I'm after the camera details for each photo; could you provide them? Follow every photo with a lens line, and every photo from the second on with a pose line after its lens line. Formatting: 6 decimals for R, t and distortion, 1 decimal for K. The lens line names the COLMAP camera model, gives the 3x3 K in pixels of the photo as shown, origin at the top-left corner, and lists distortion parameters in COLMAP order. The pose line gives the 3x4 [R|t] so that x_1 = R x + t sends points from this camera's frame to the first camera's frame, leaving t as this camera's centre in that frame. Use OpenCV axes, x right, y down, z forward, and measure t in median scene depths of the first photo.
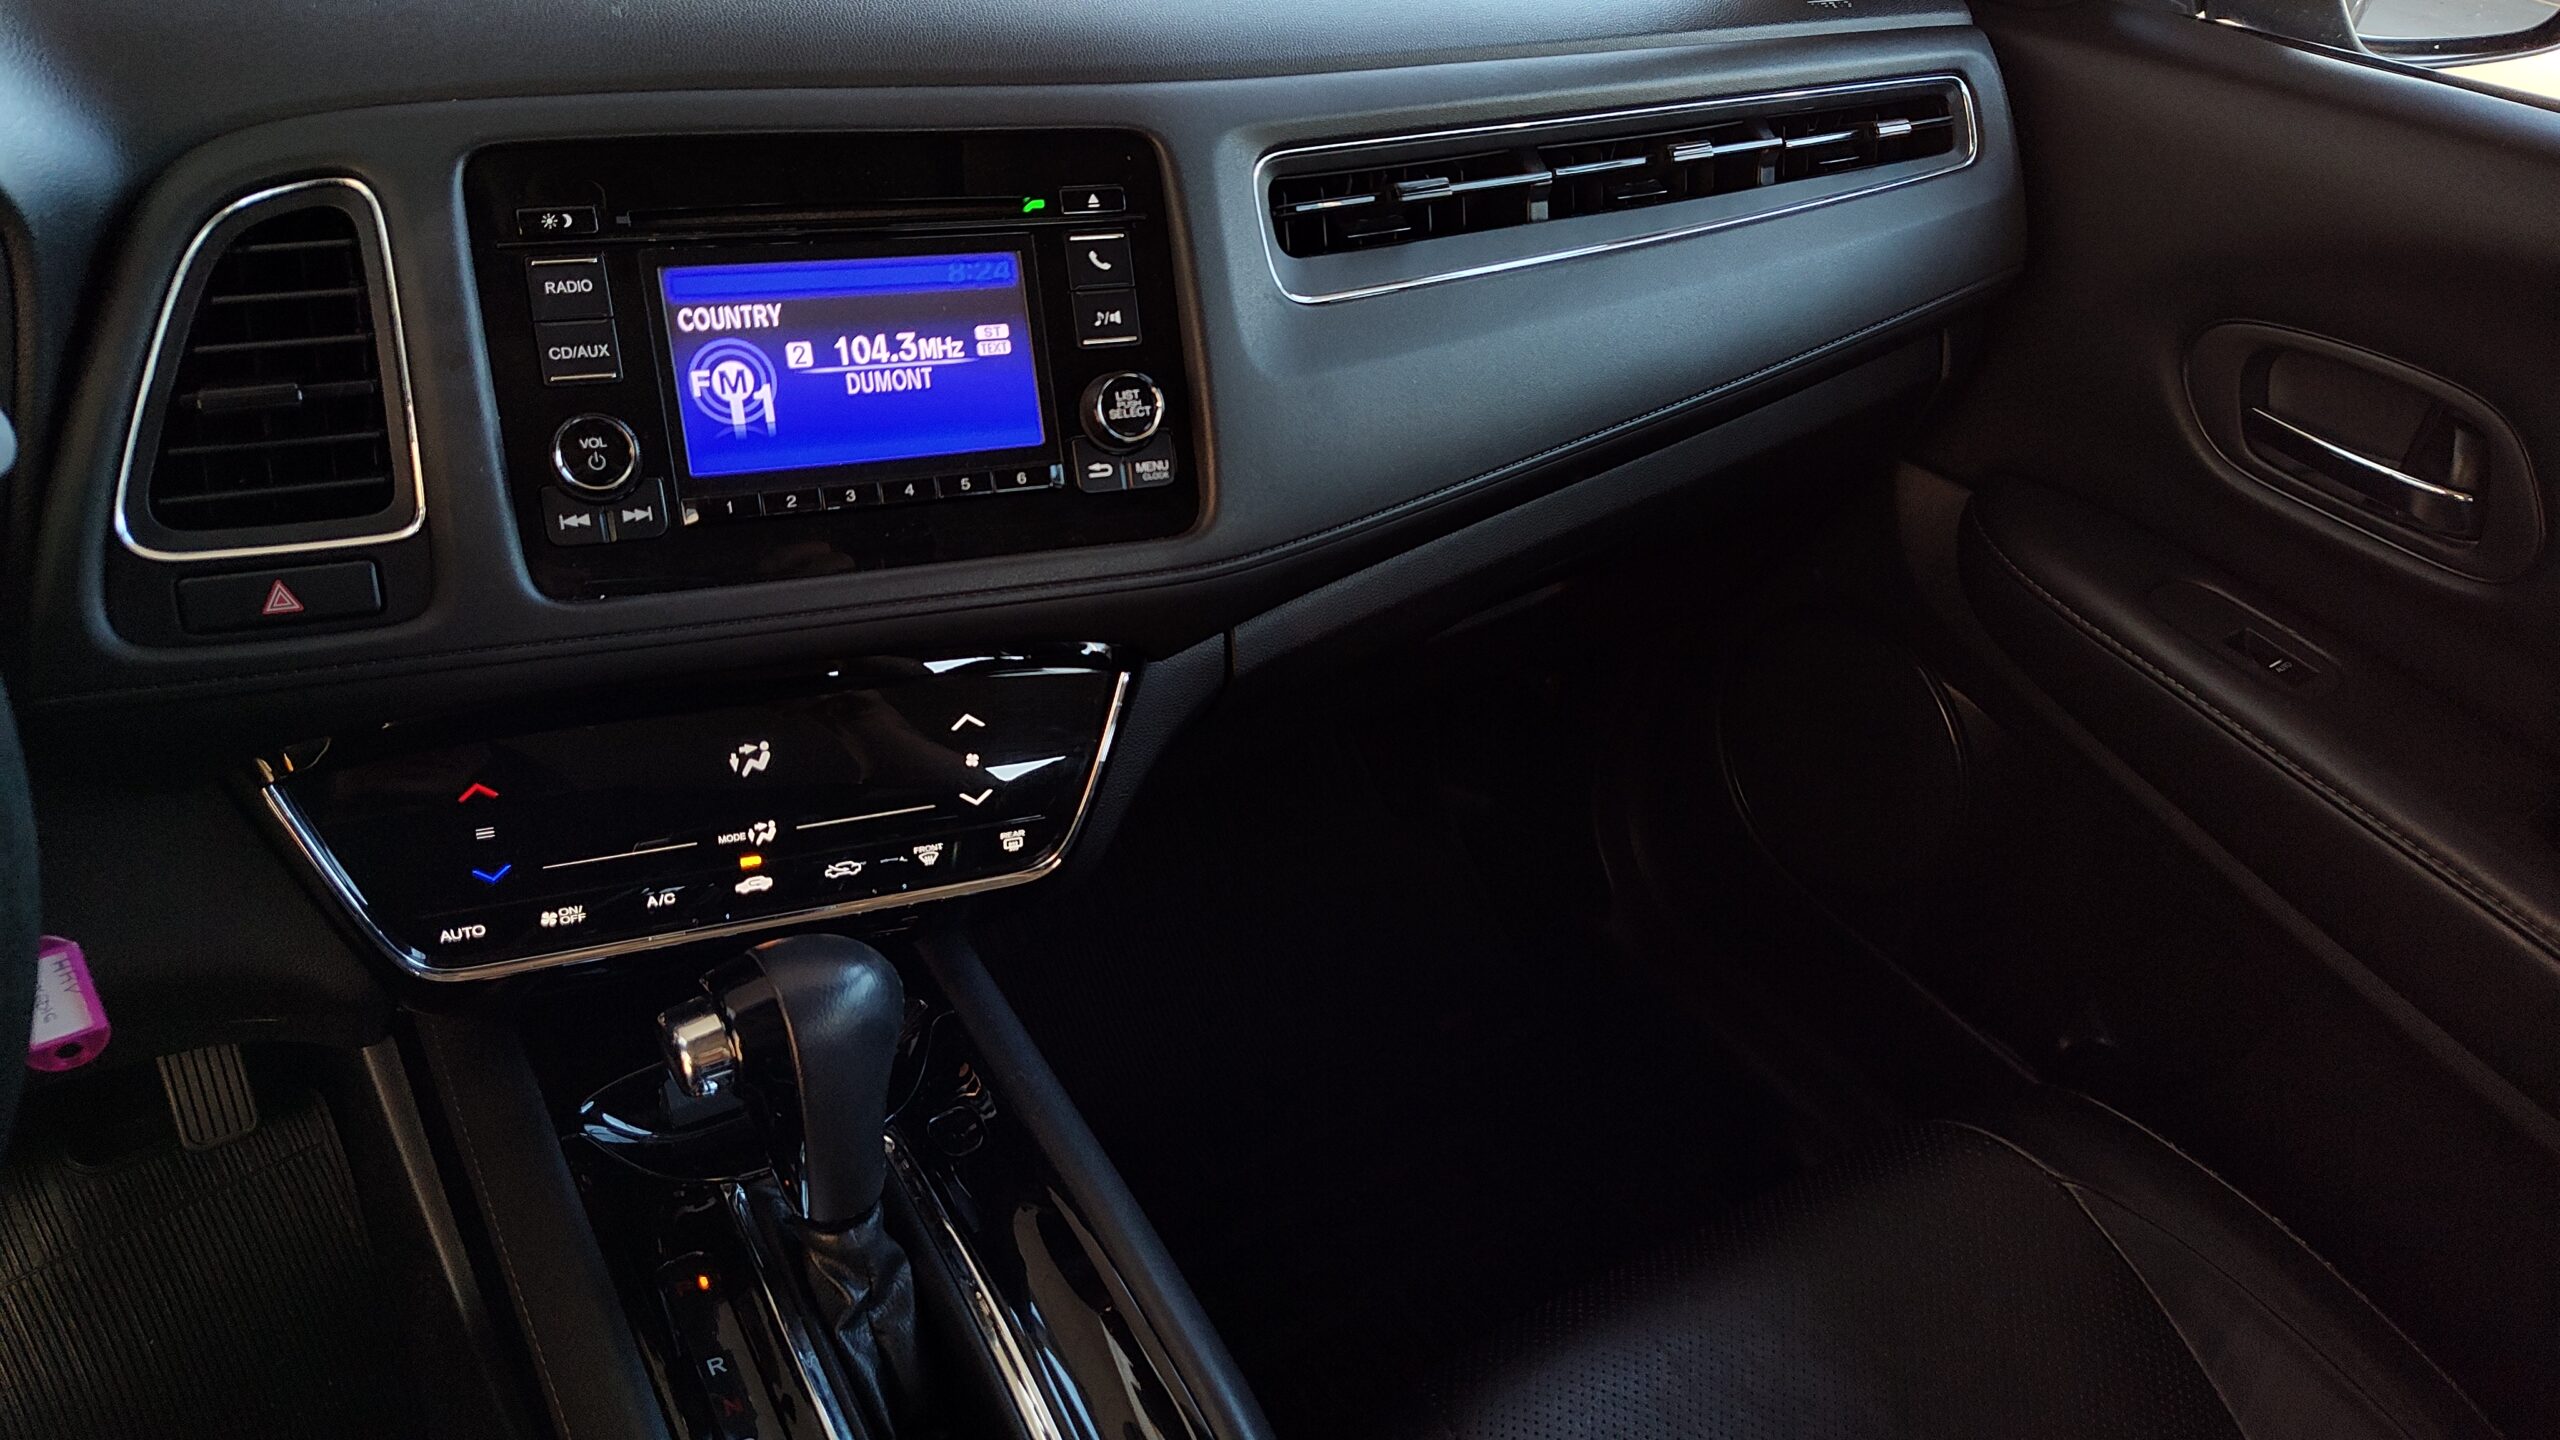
lens RADIAL K [[1765.4, 0, 1285.2], [0, 1765.4, 741.9], [0, 0, 1]] dist [0.036974, -0.047914]
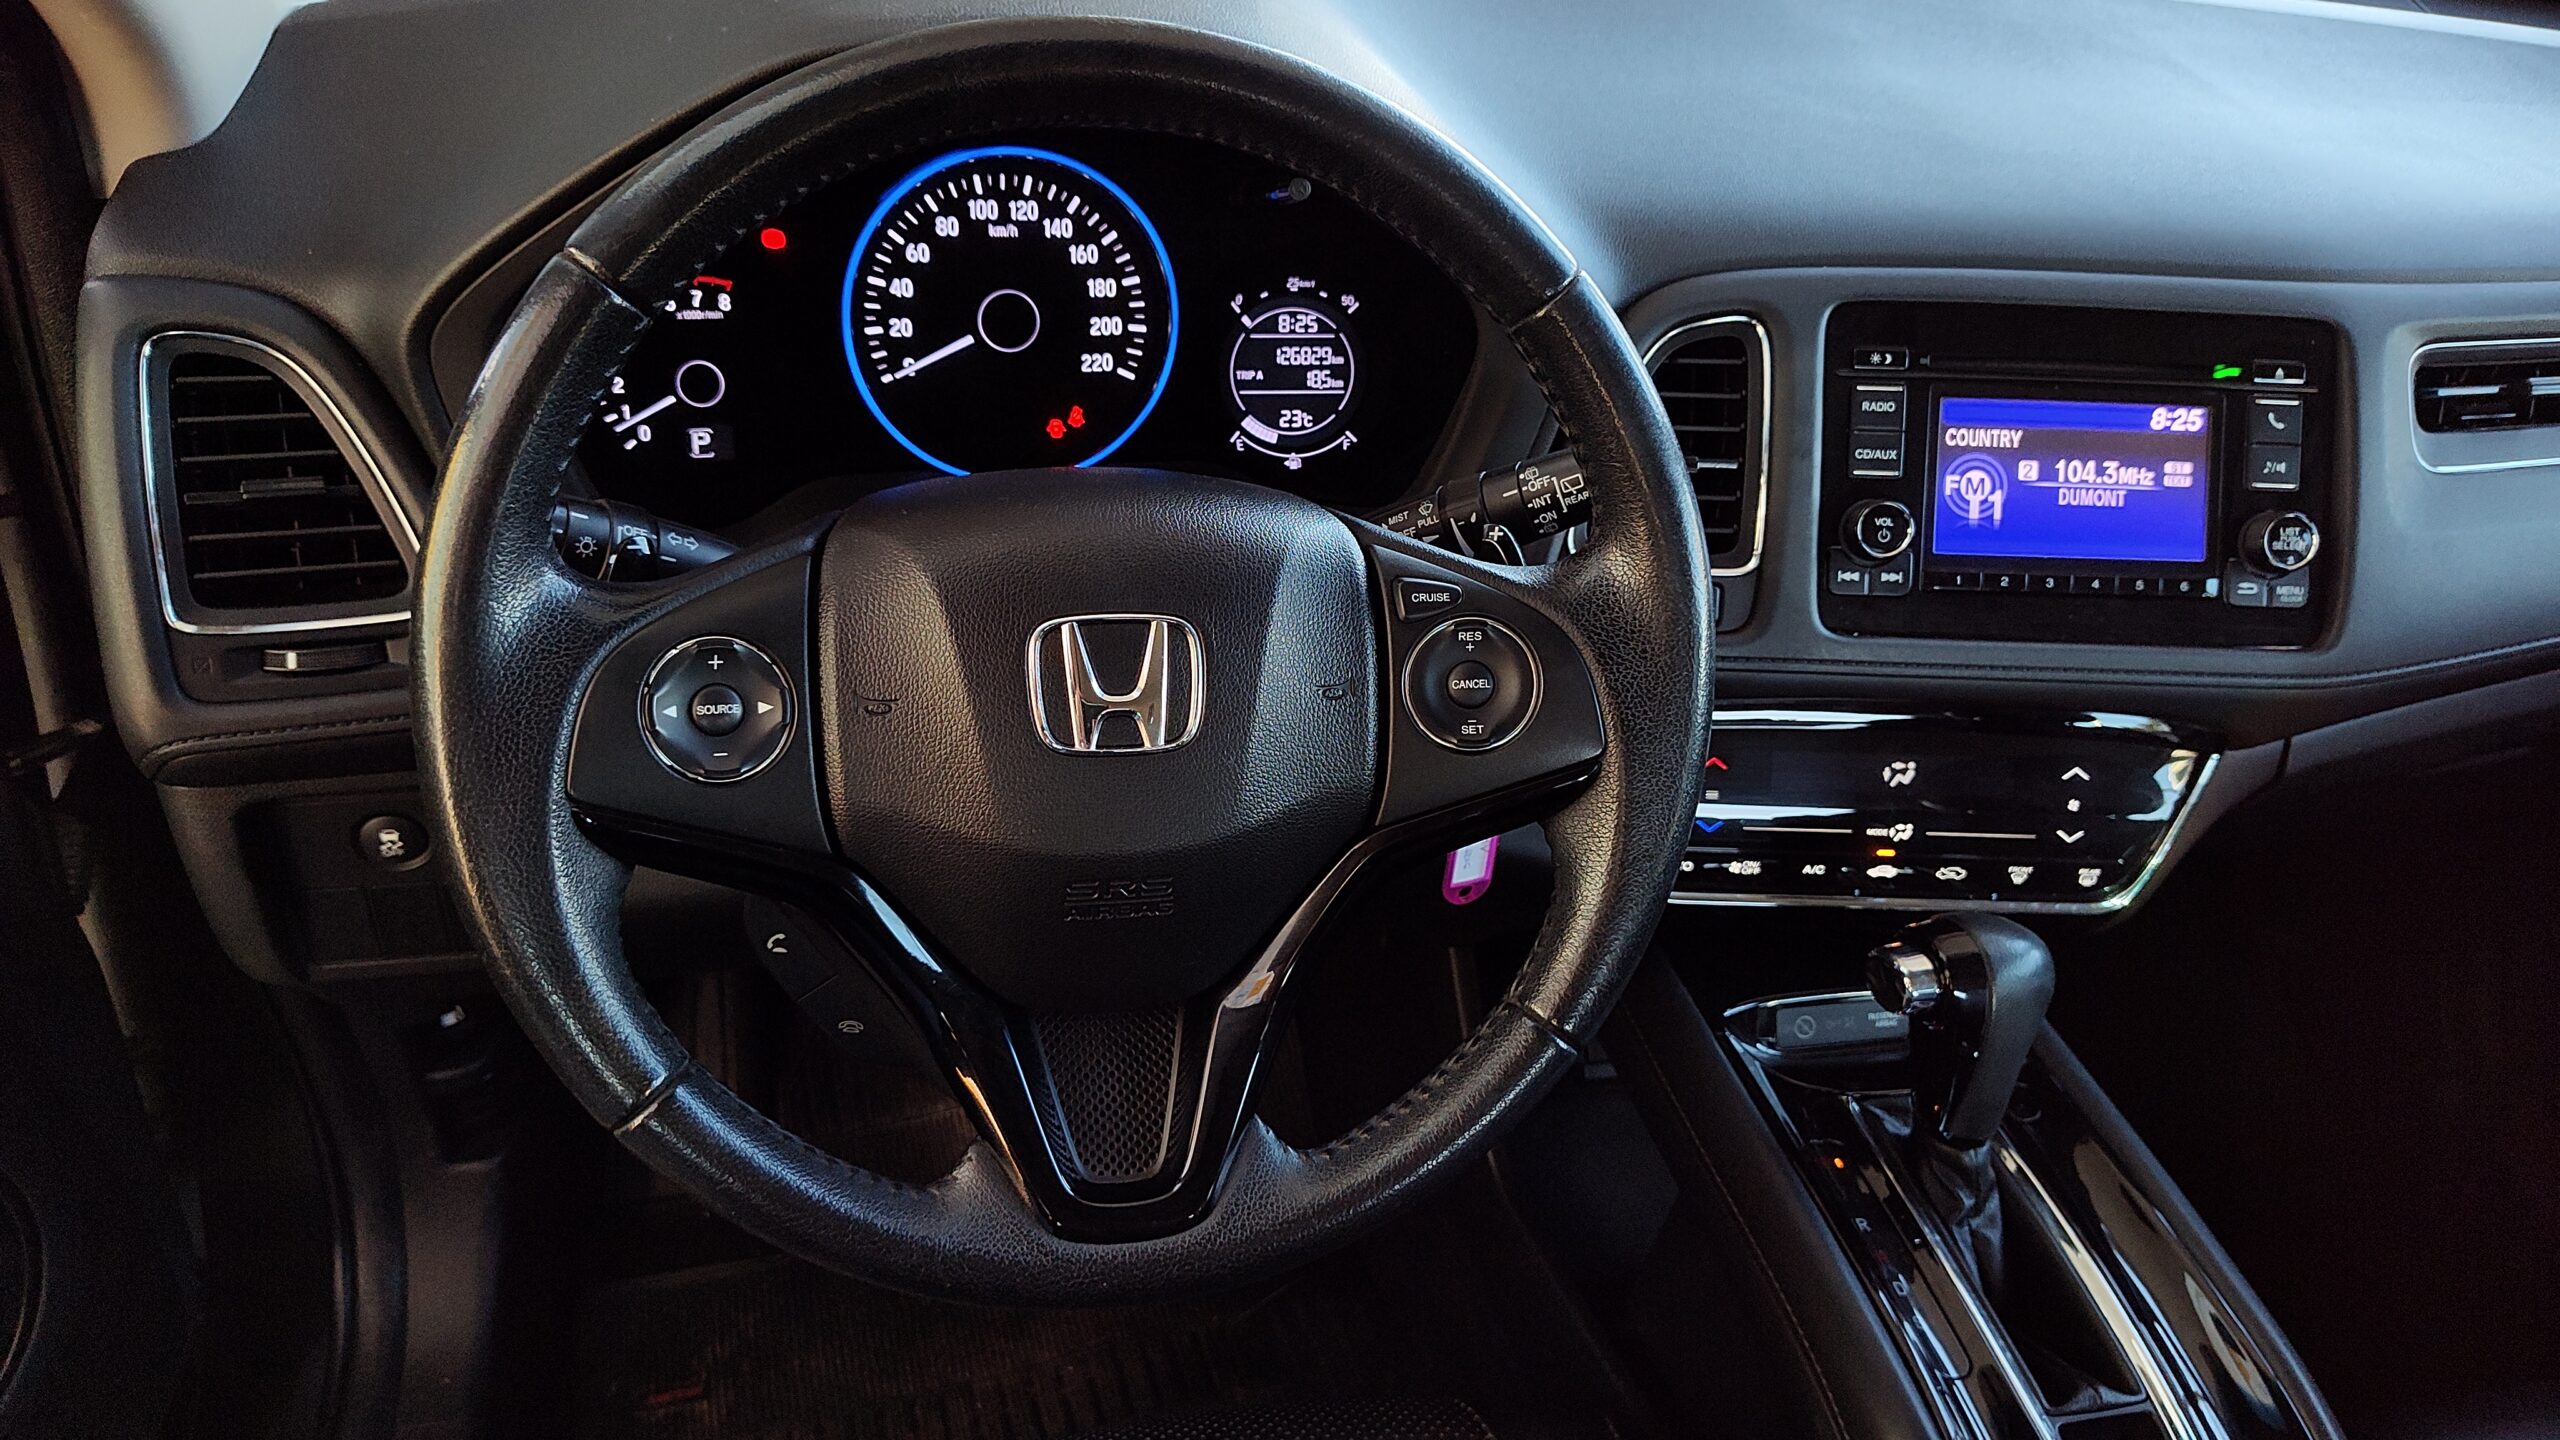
lens RADIAL K [[1765.4, 0, 1265.2], [0, 1765.4, 714.7], [0, 0, 1]] dist [0.036974, -0.047914]
pose [[0.938336, 0.153963, -0.309550, -0.354881], [-0.172863, 0.984345, -0.034407, 0.094192], [0.299406, 0.085795, 0.950261, -0.370219]]
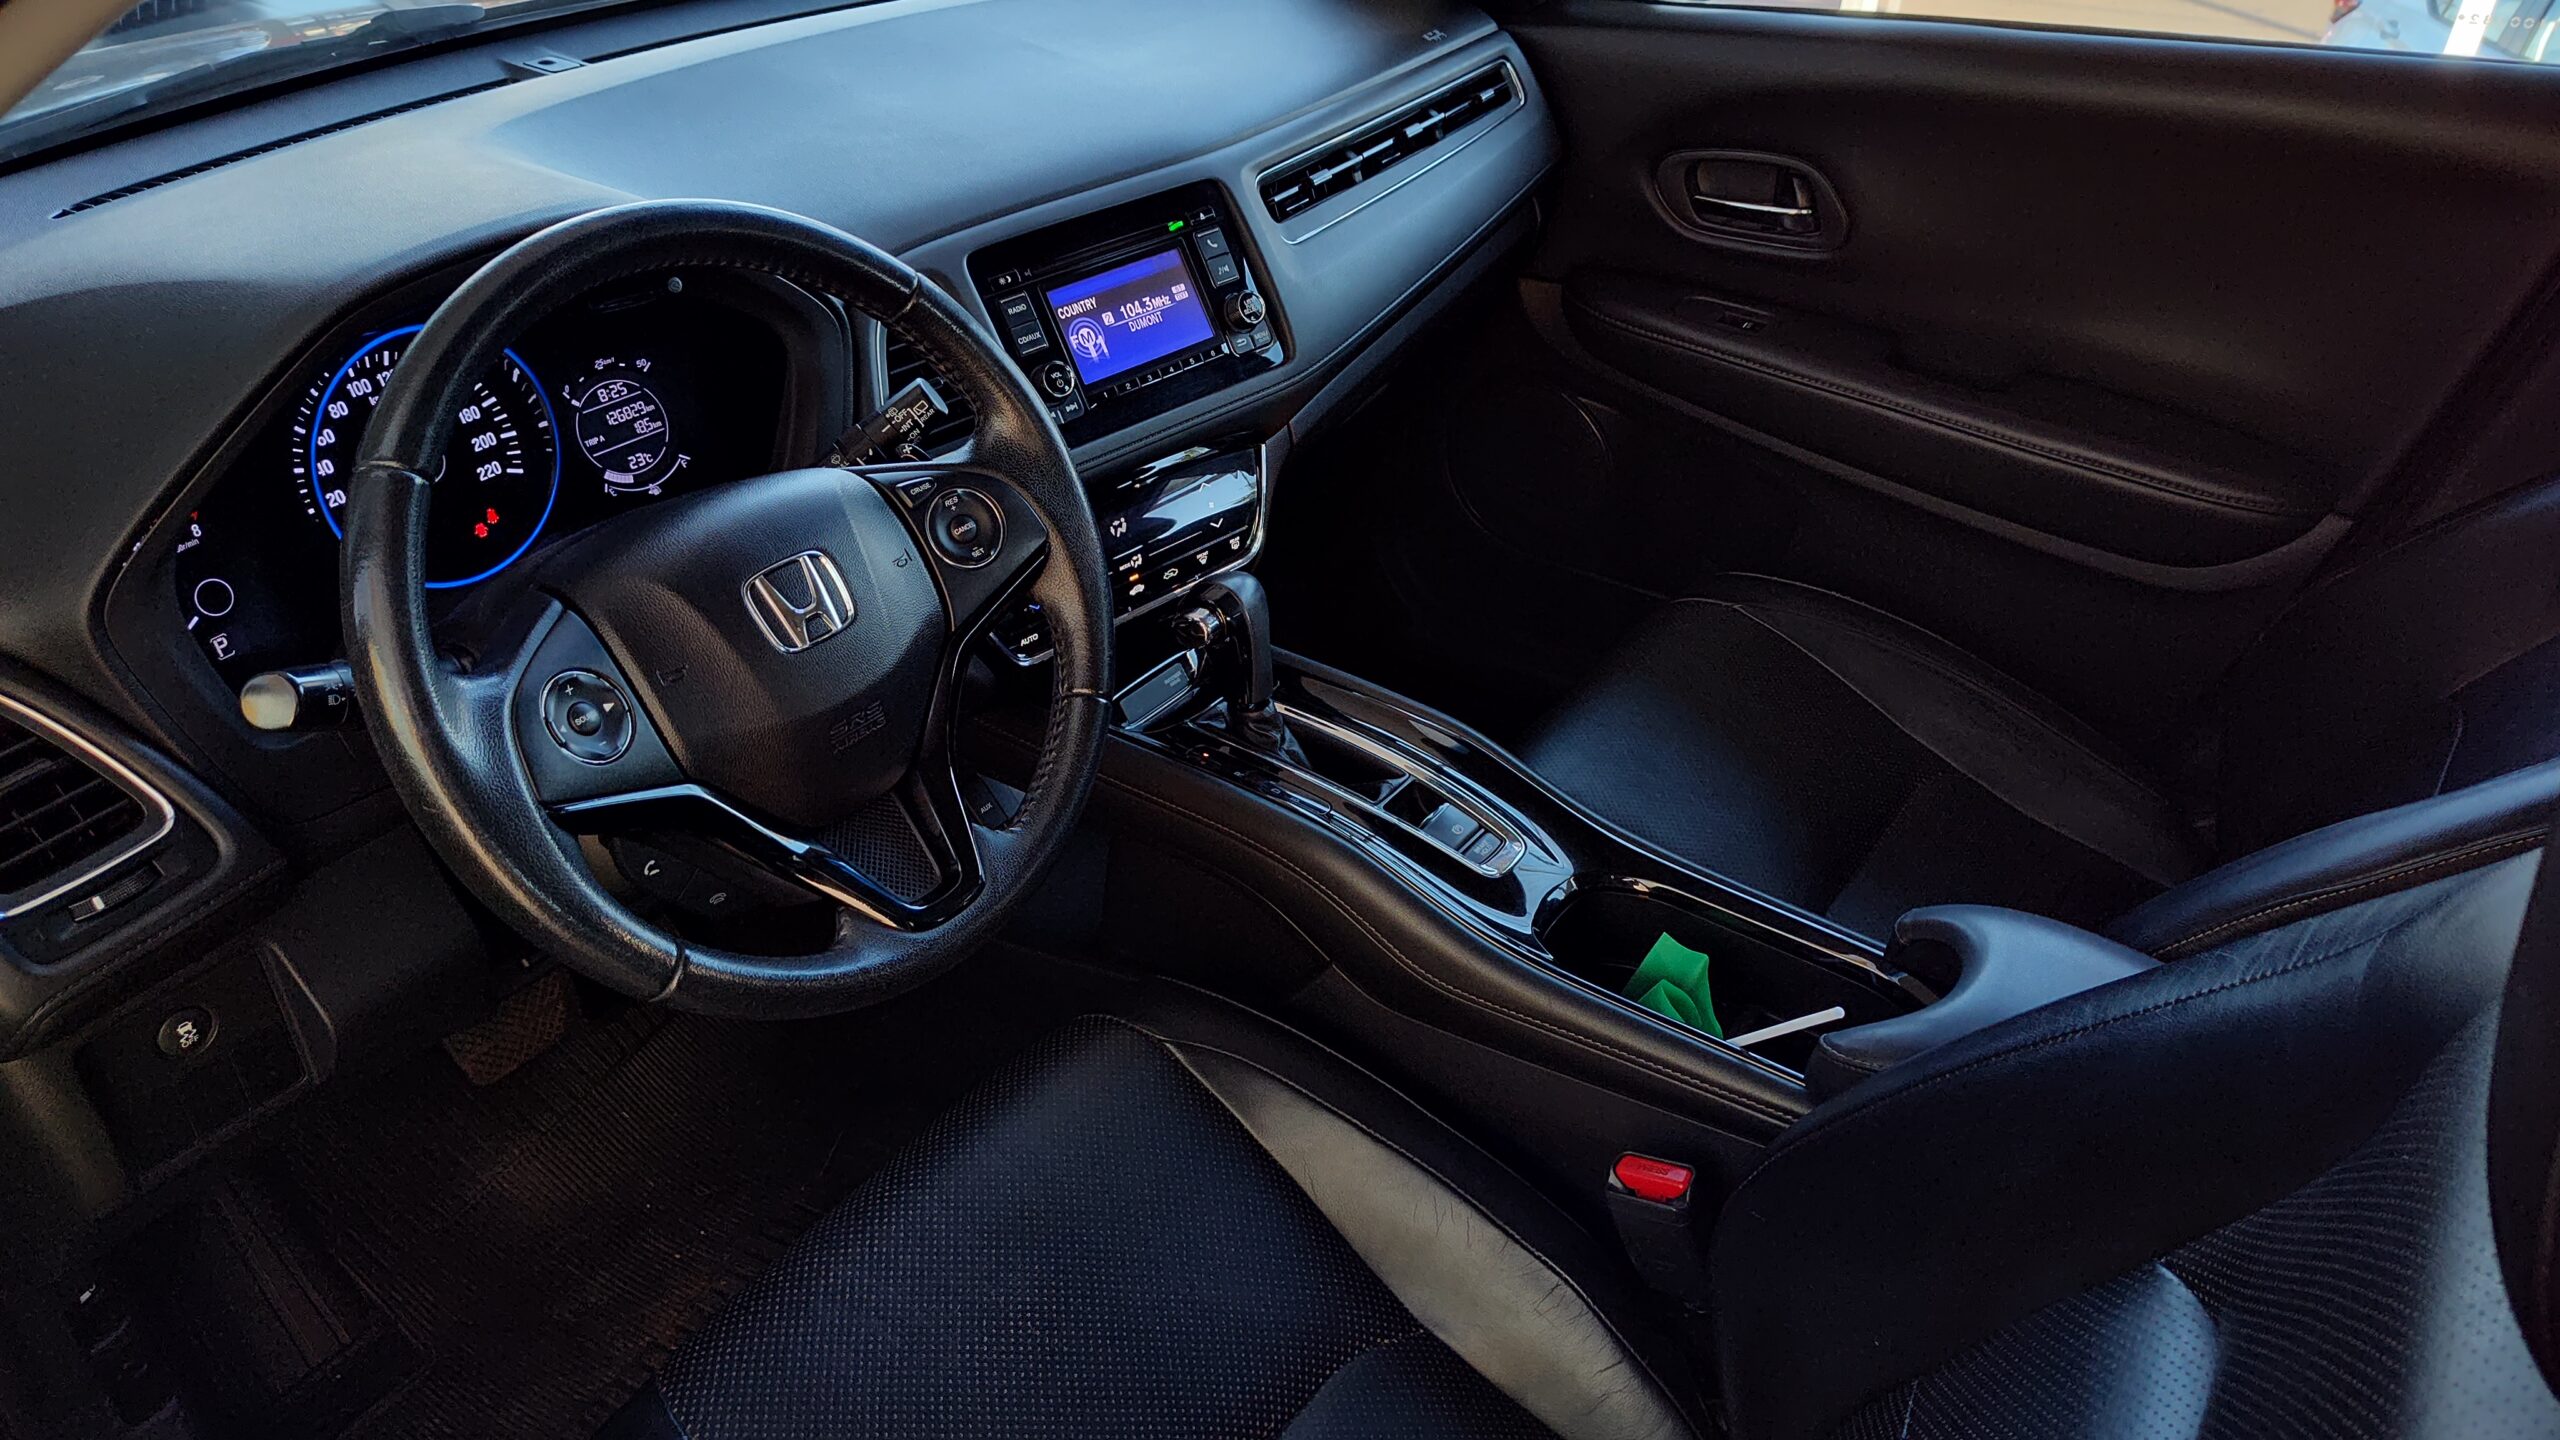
lens RADIAL K [[1765.4, 0, 1263.6], [0, 1765.4, 731.6], [0, 0, 1]] dist [0.036974, -0.047914]
pose [[0.921637, -0.305804, 0.238891, -0.722008], [0.308672, 0.950806, 0.026271, 0.233963], [-0.235173, 0.049526, 0.970691, -0.991268]]
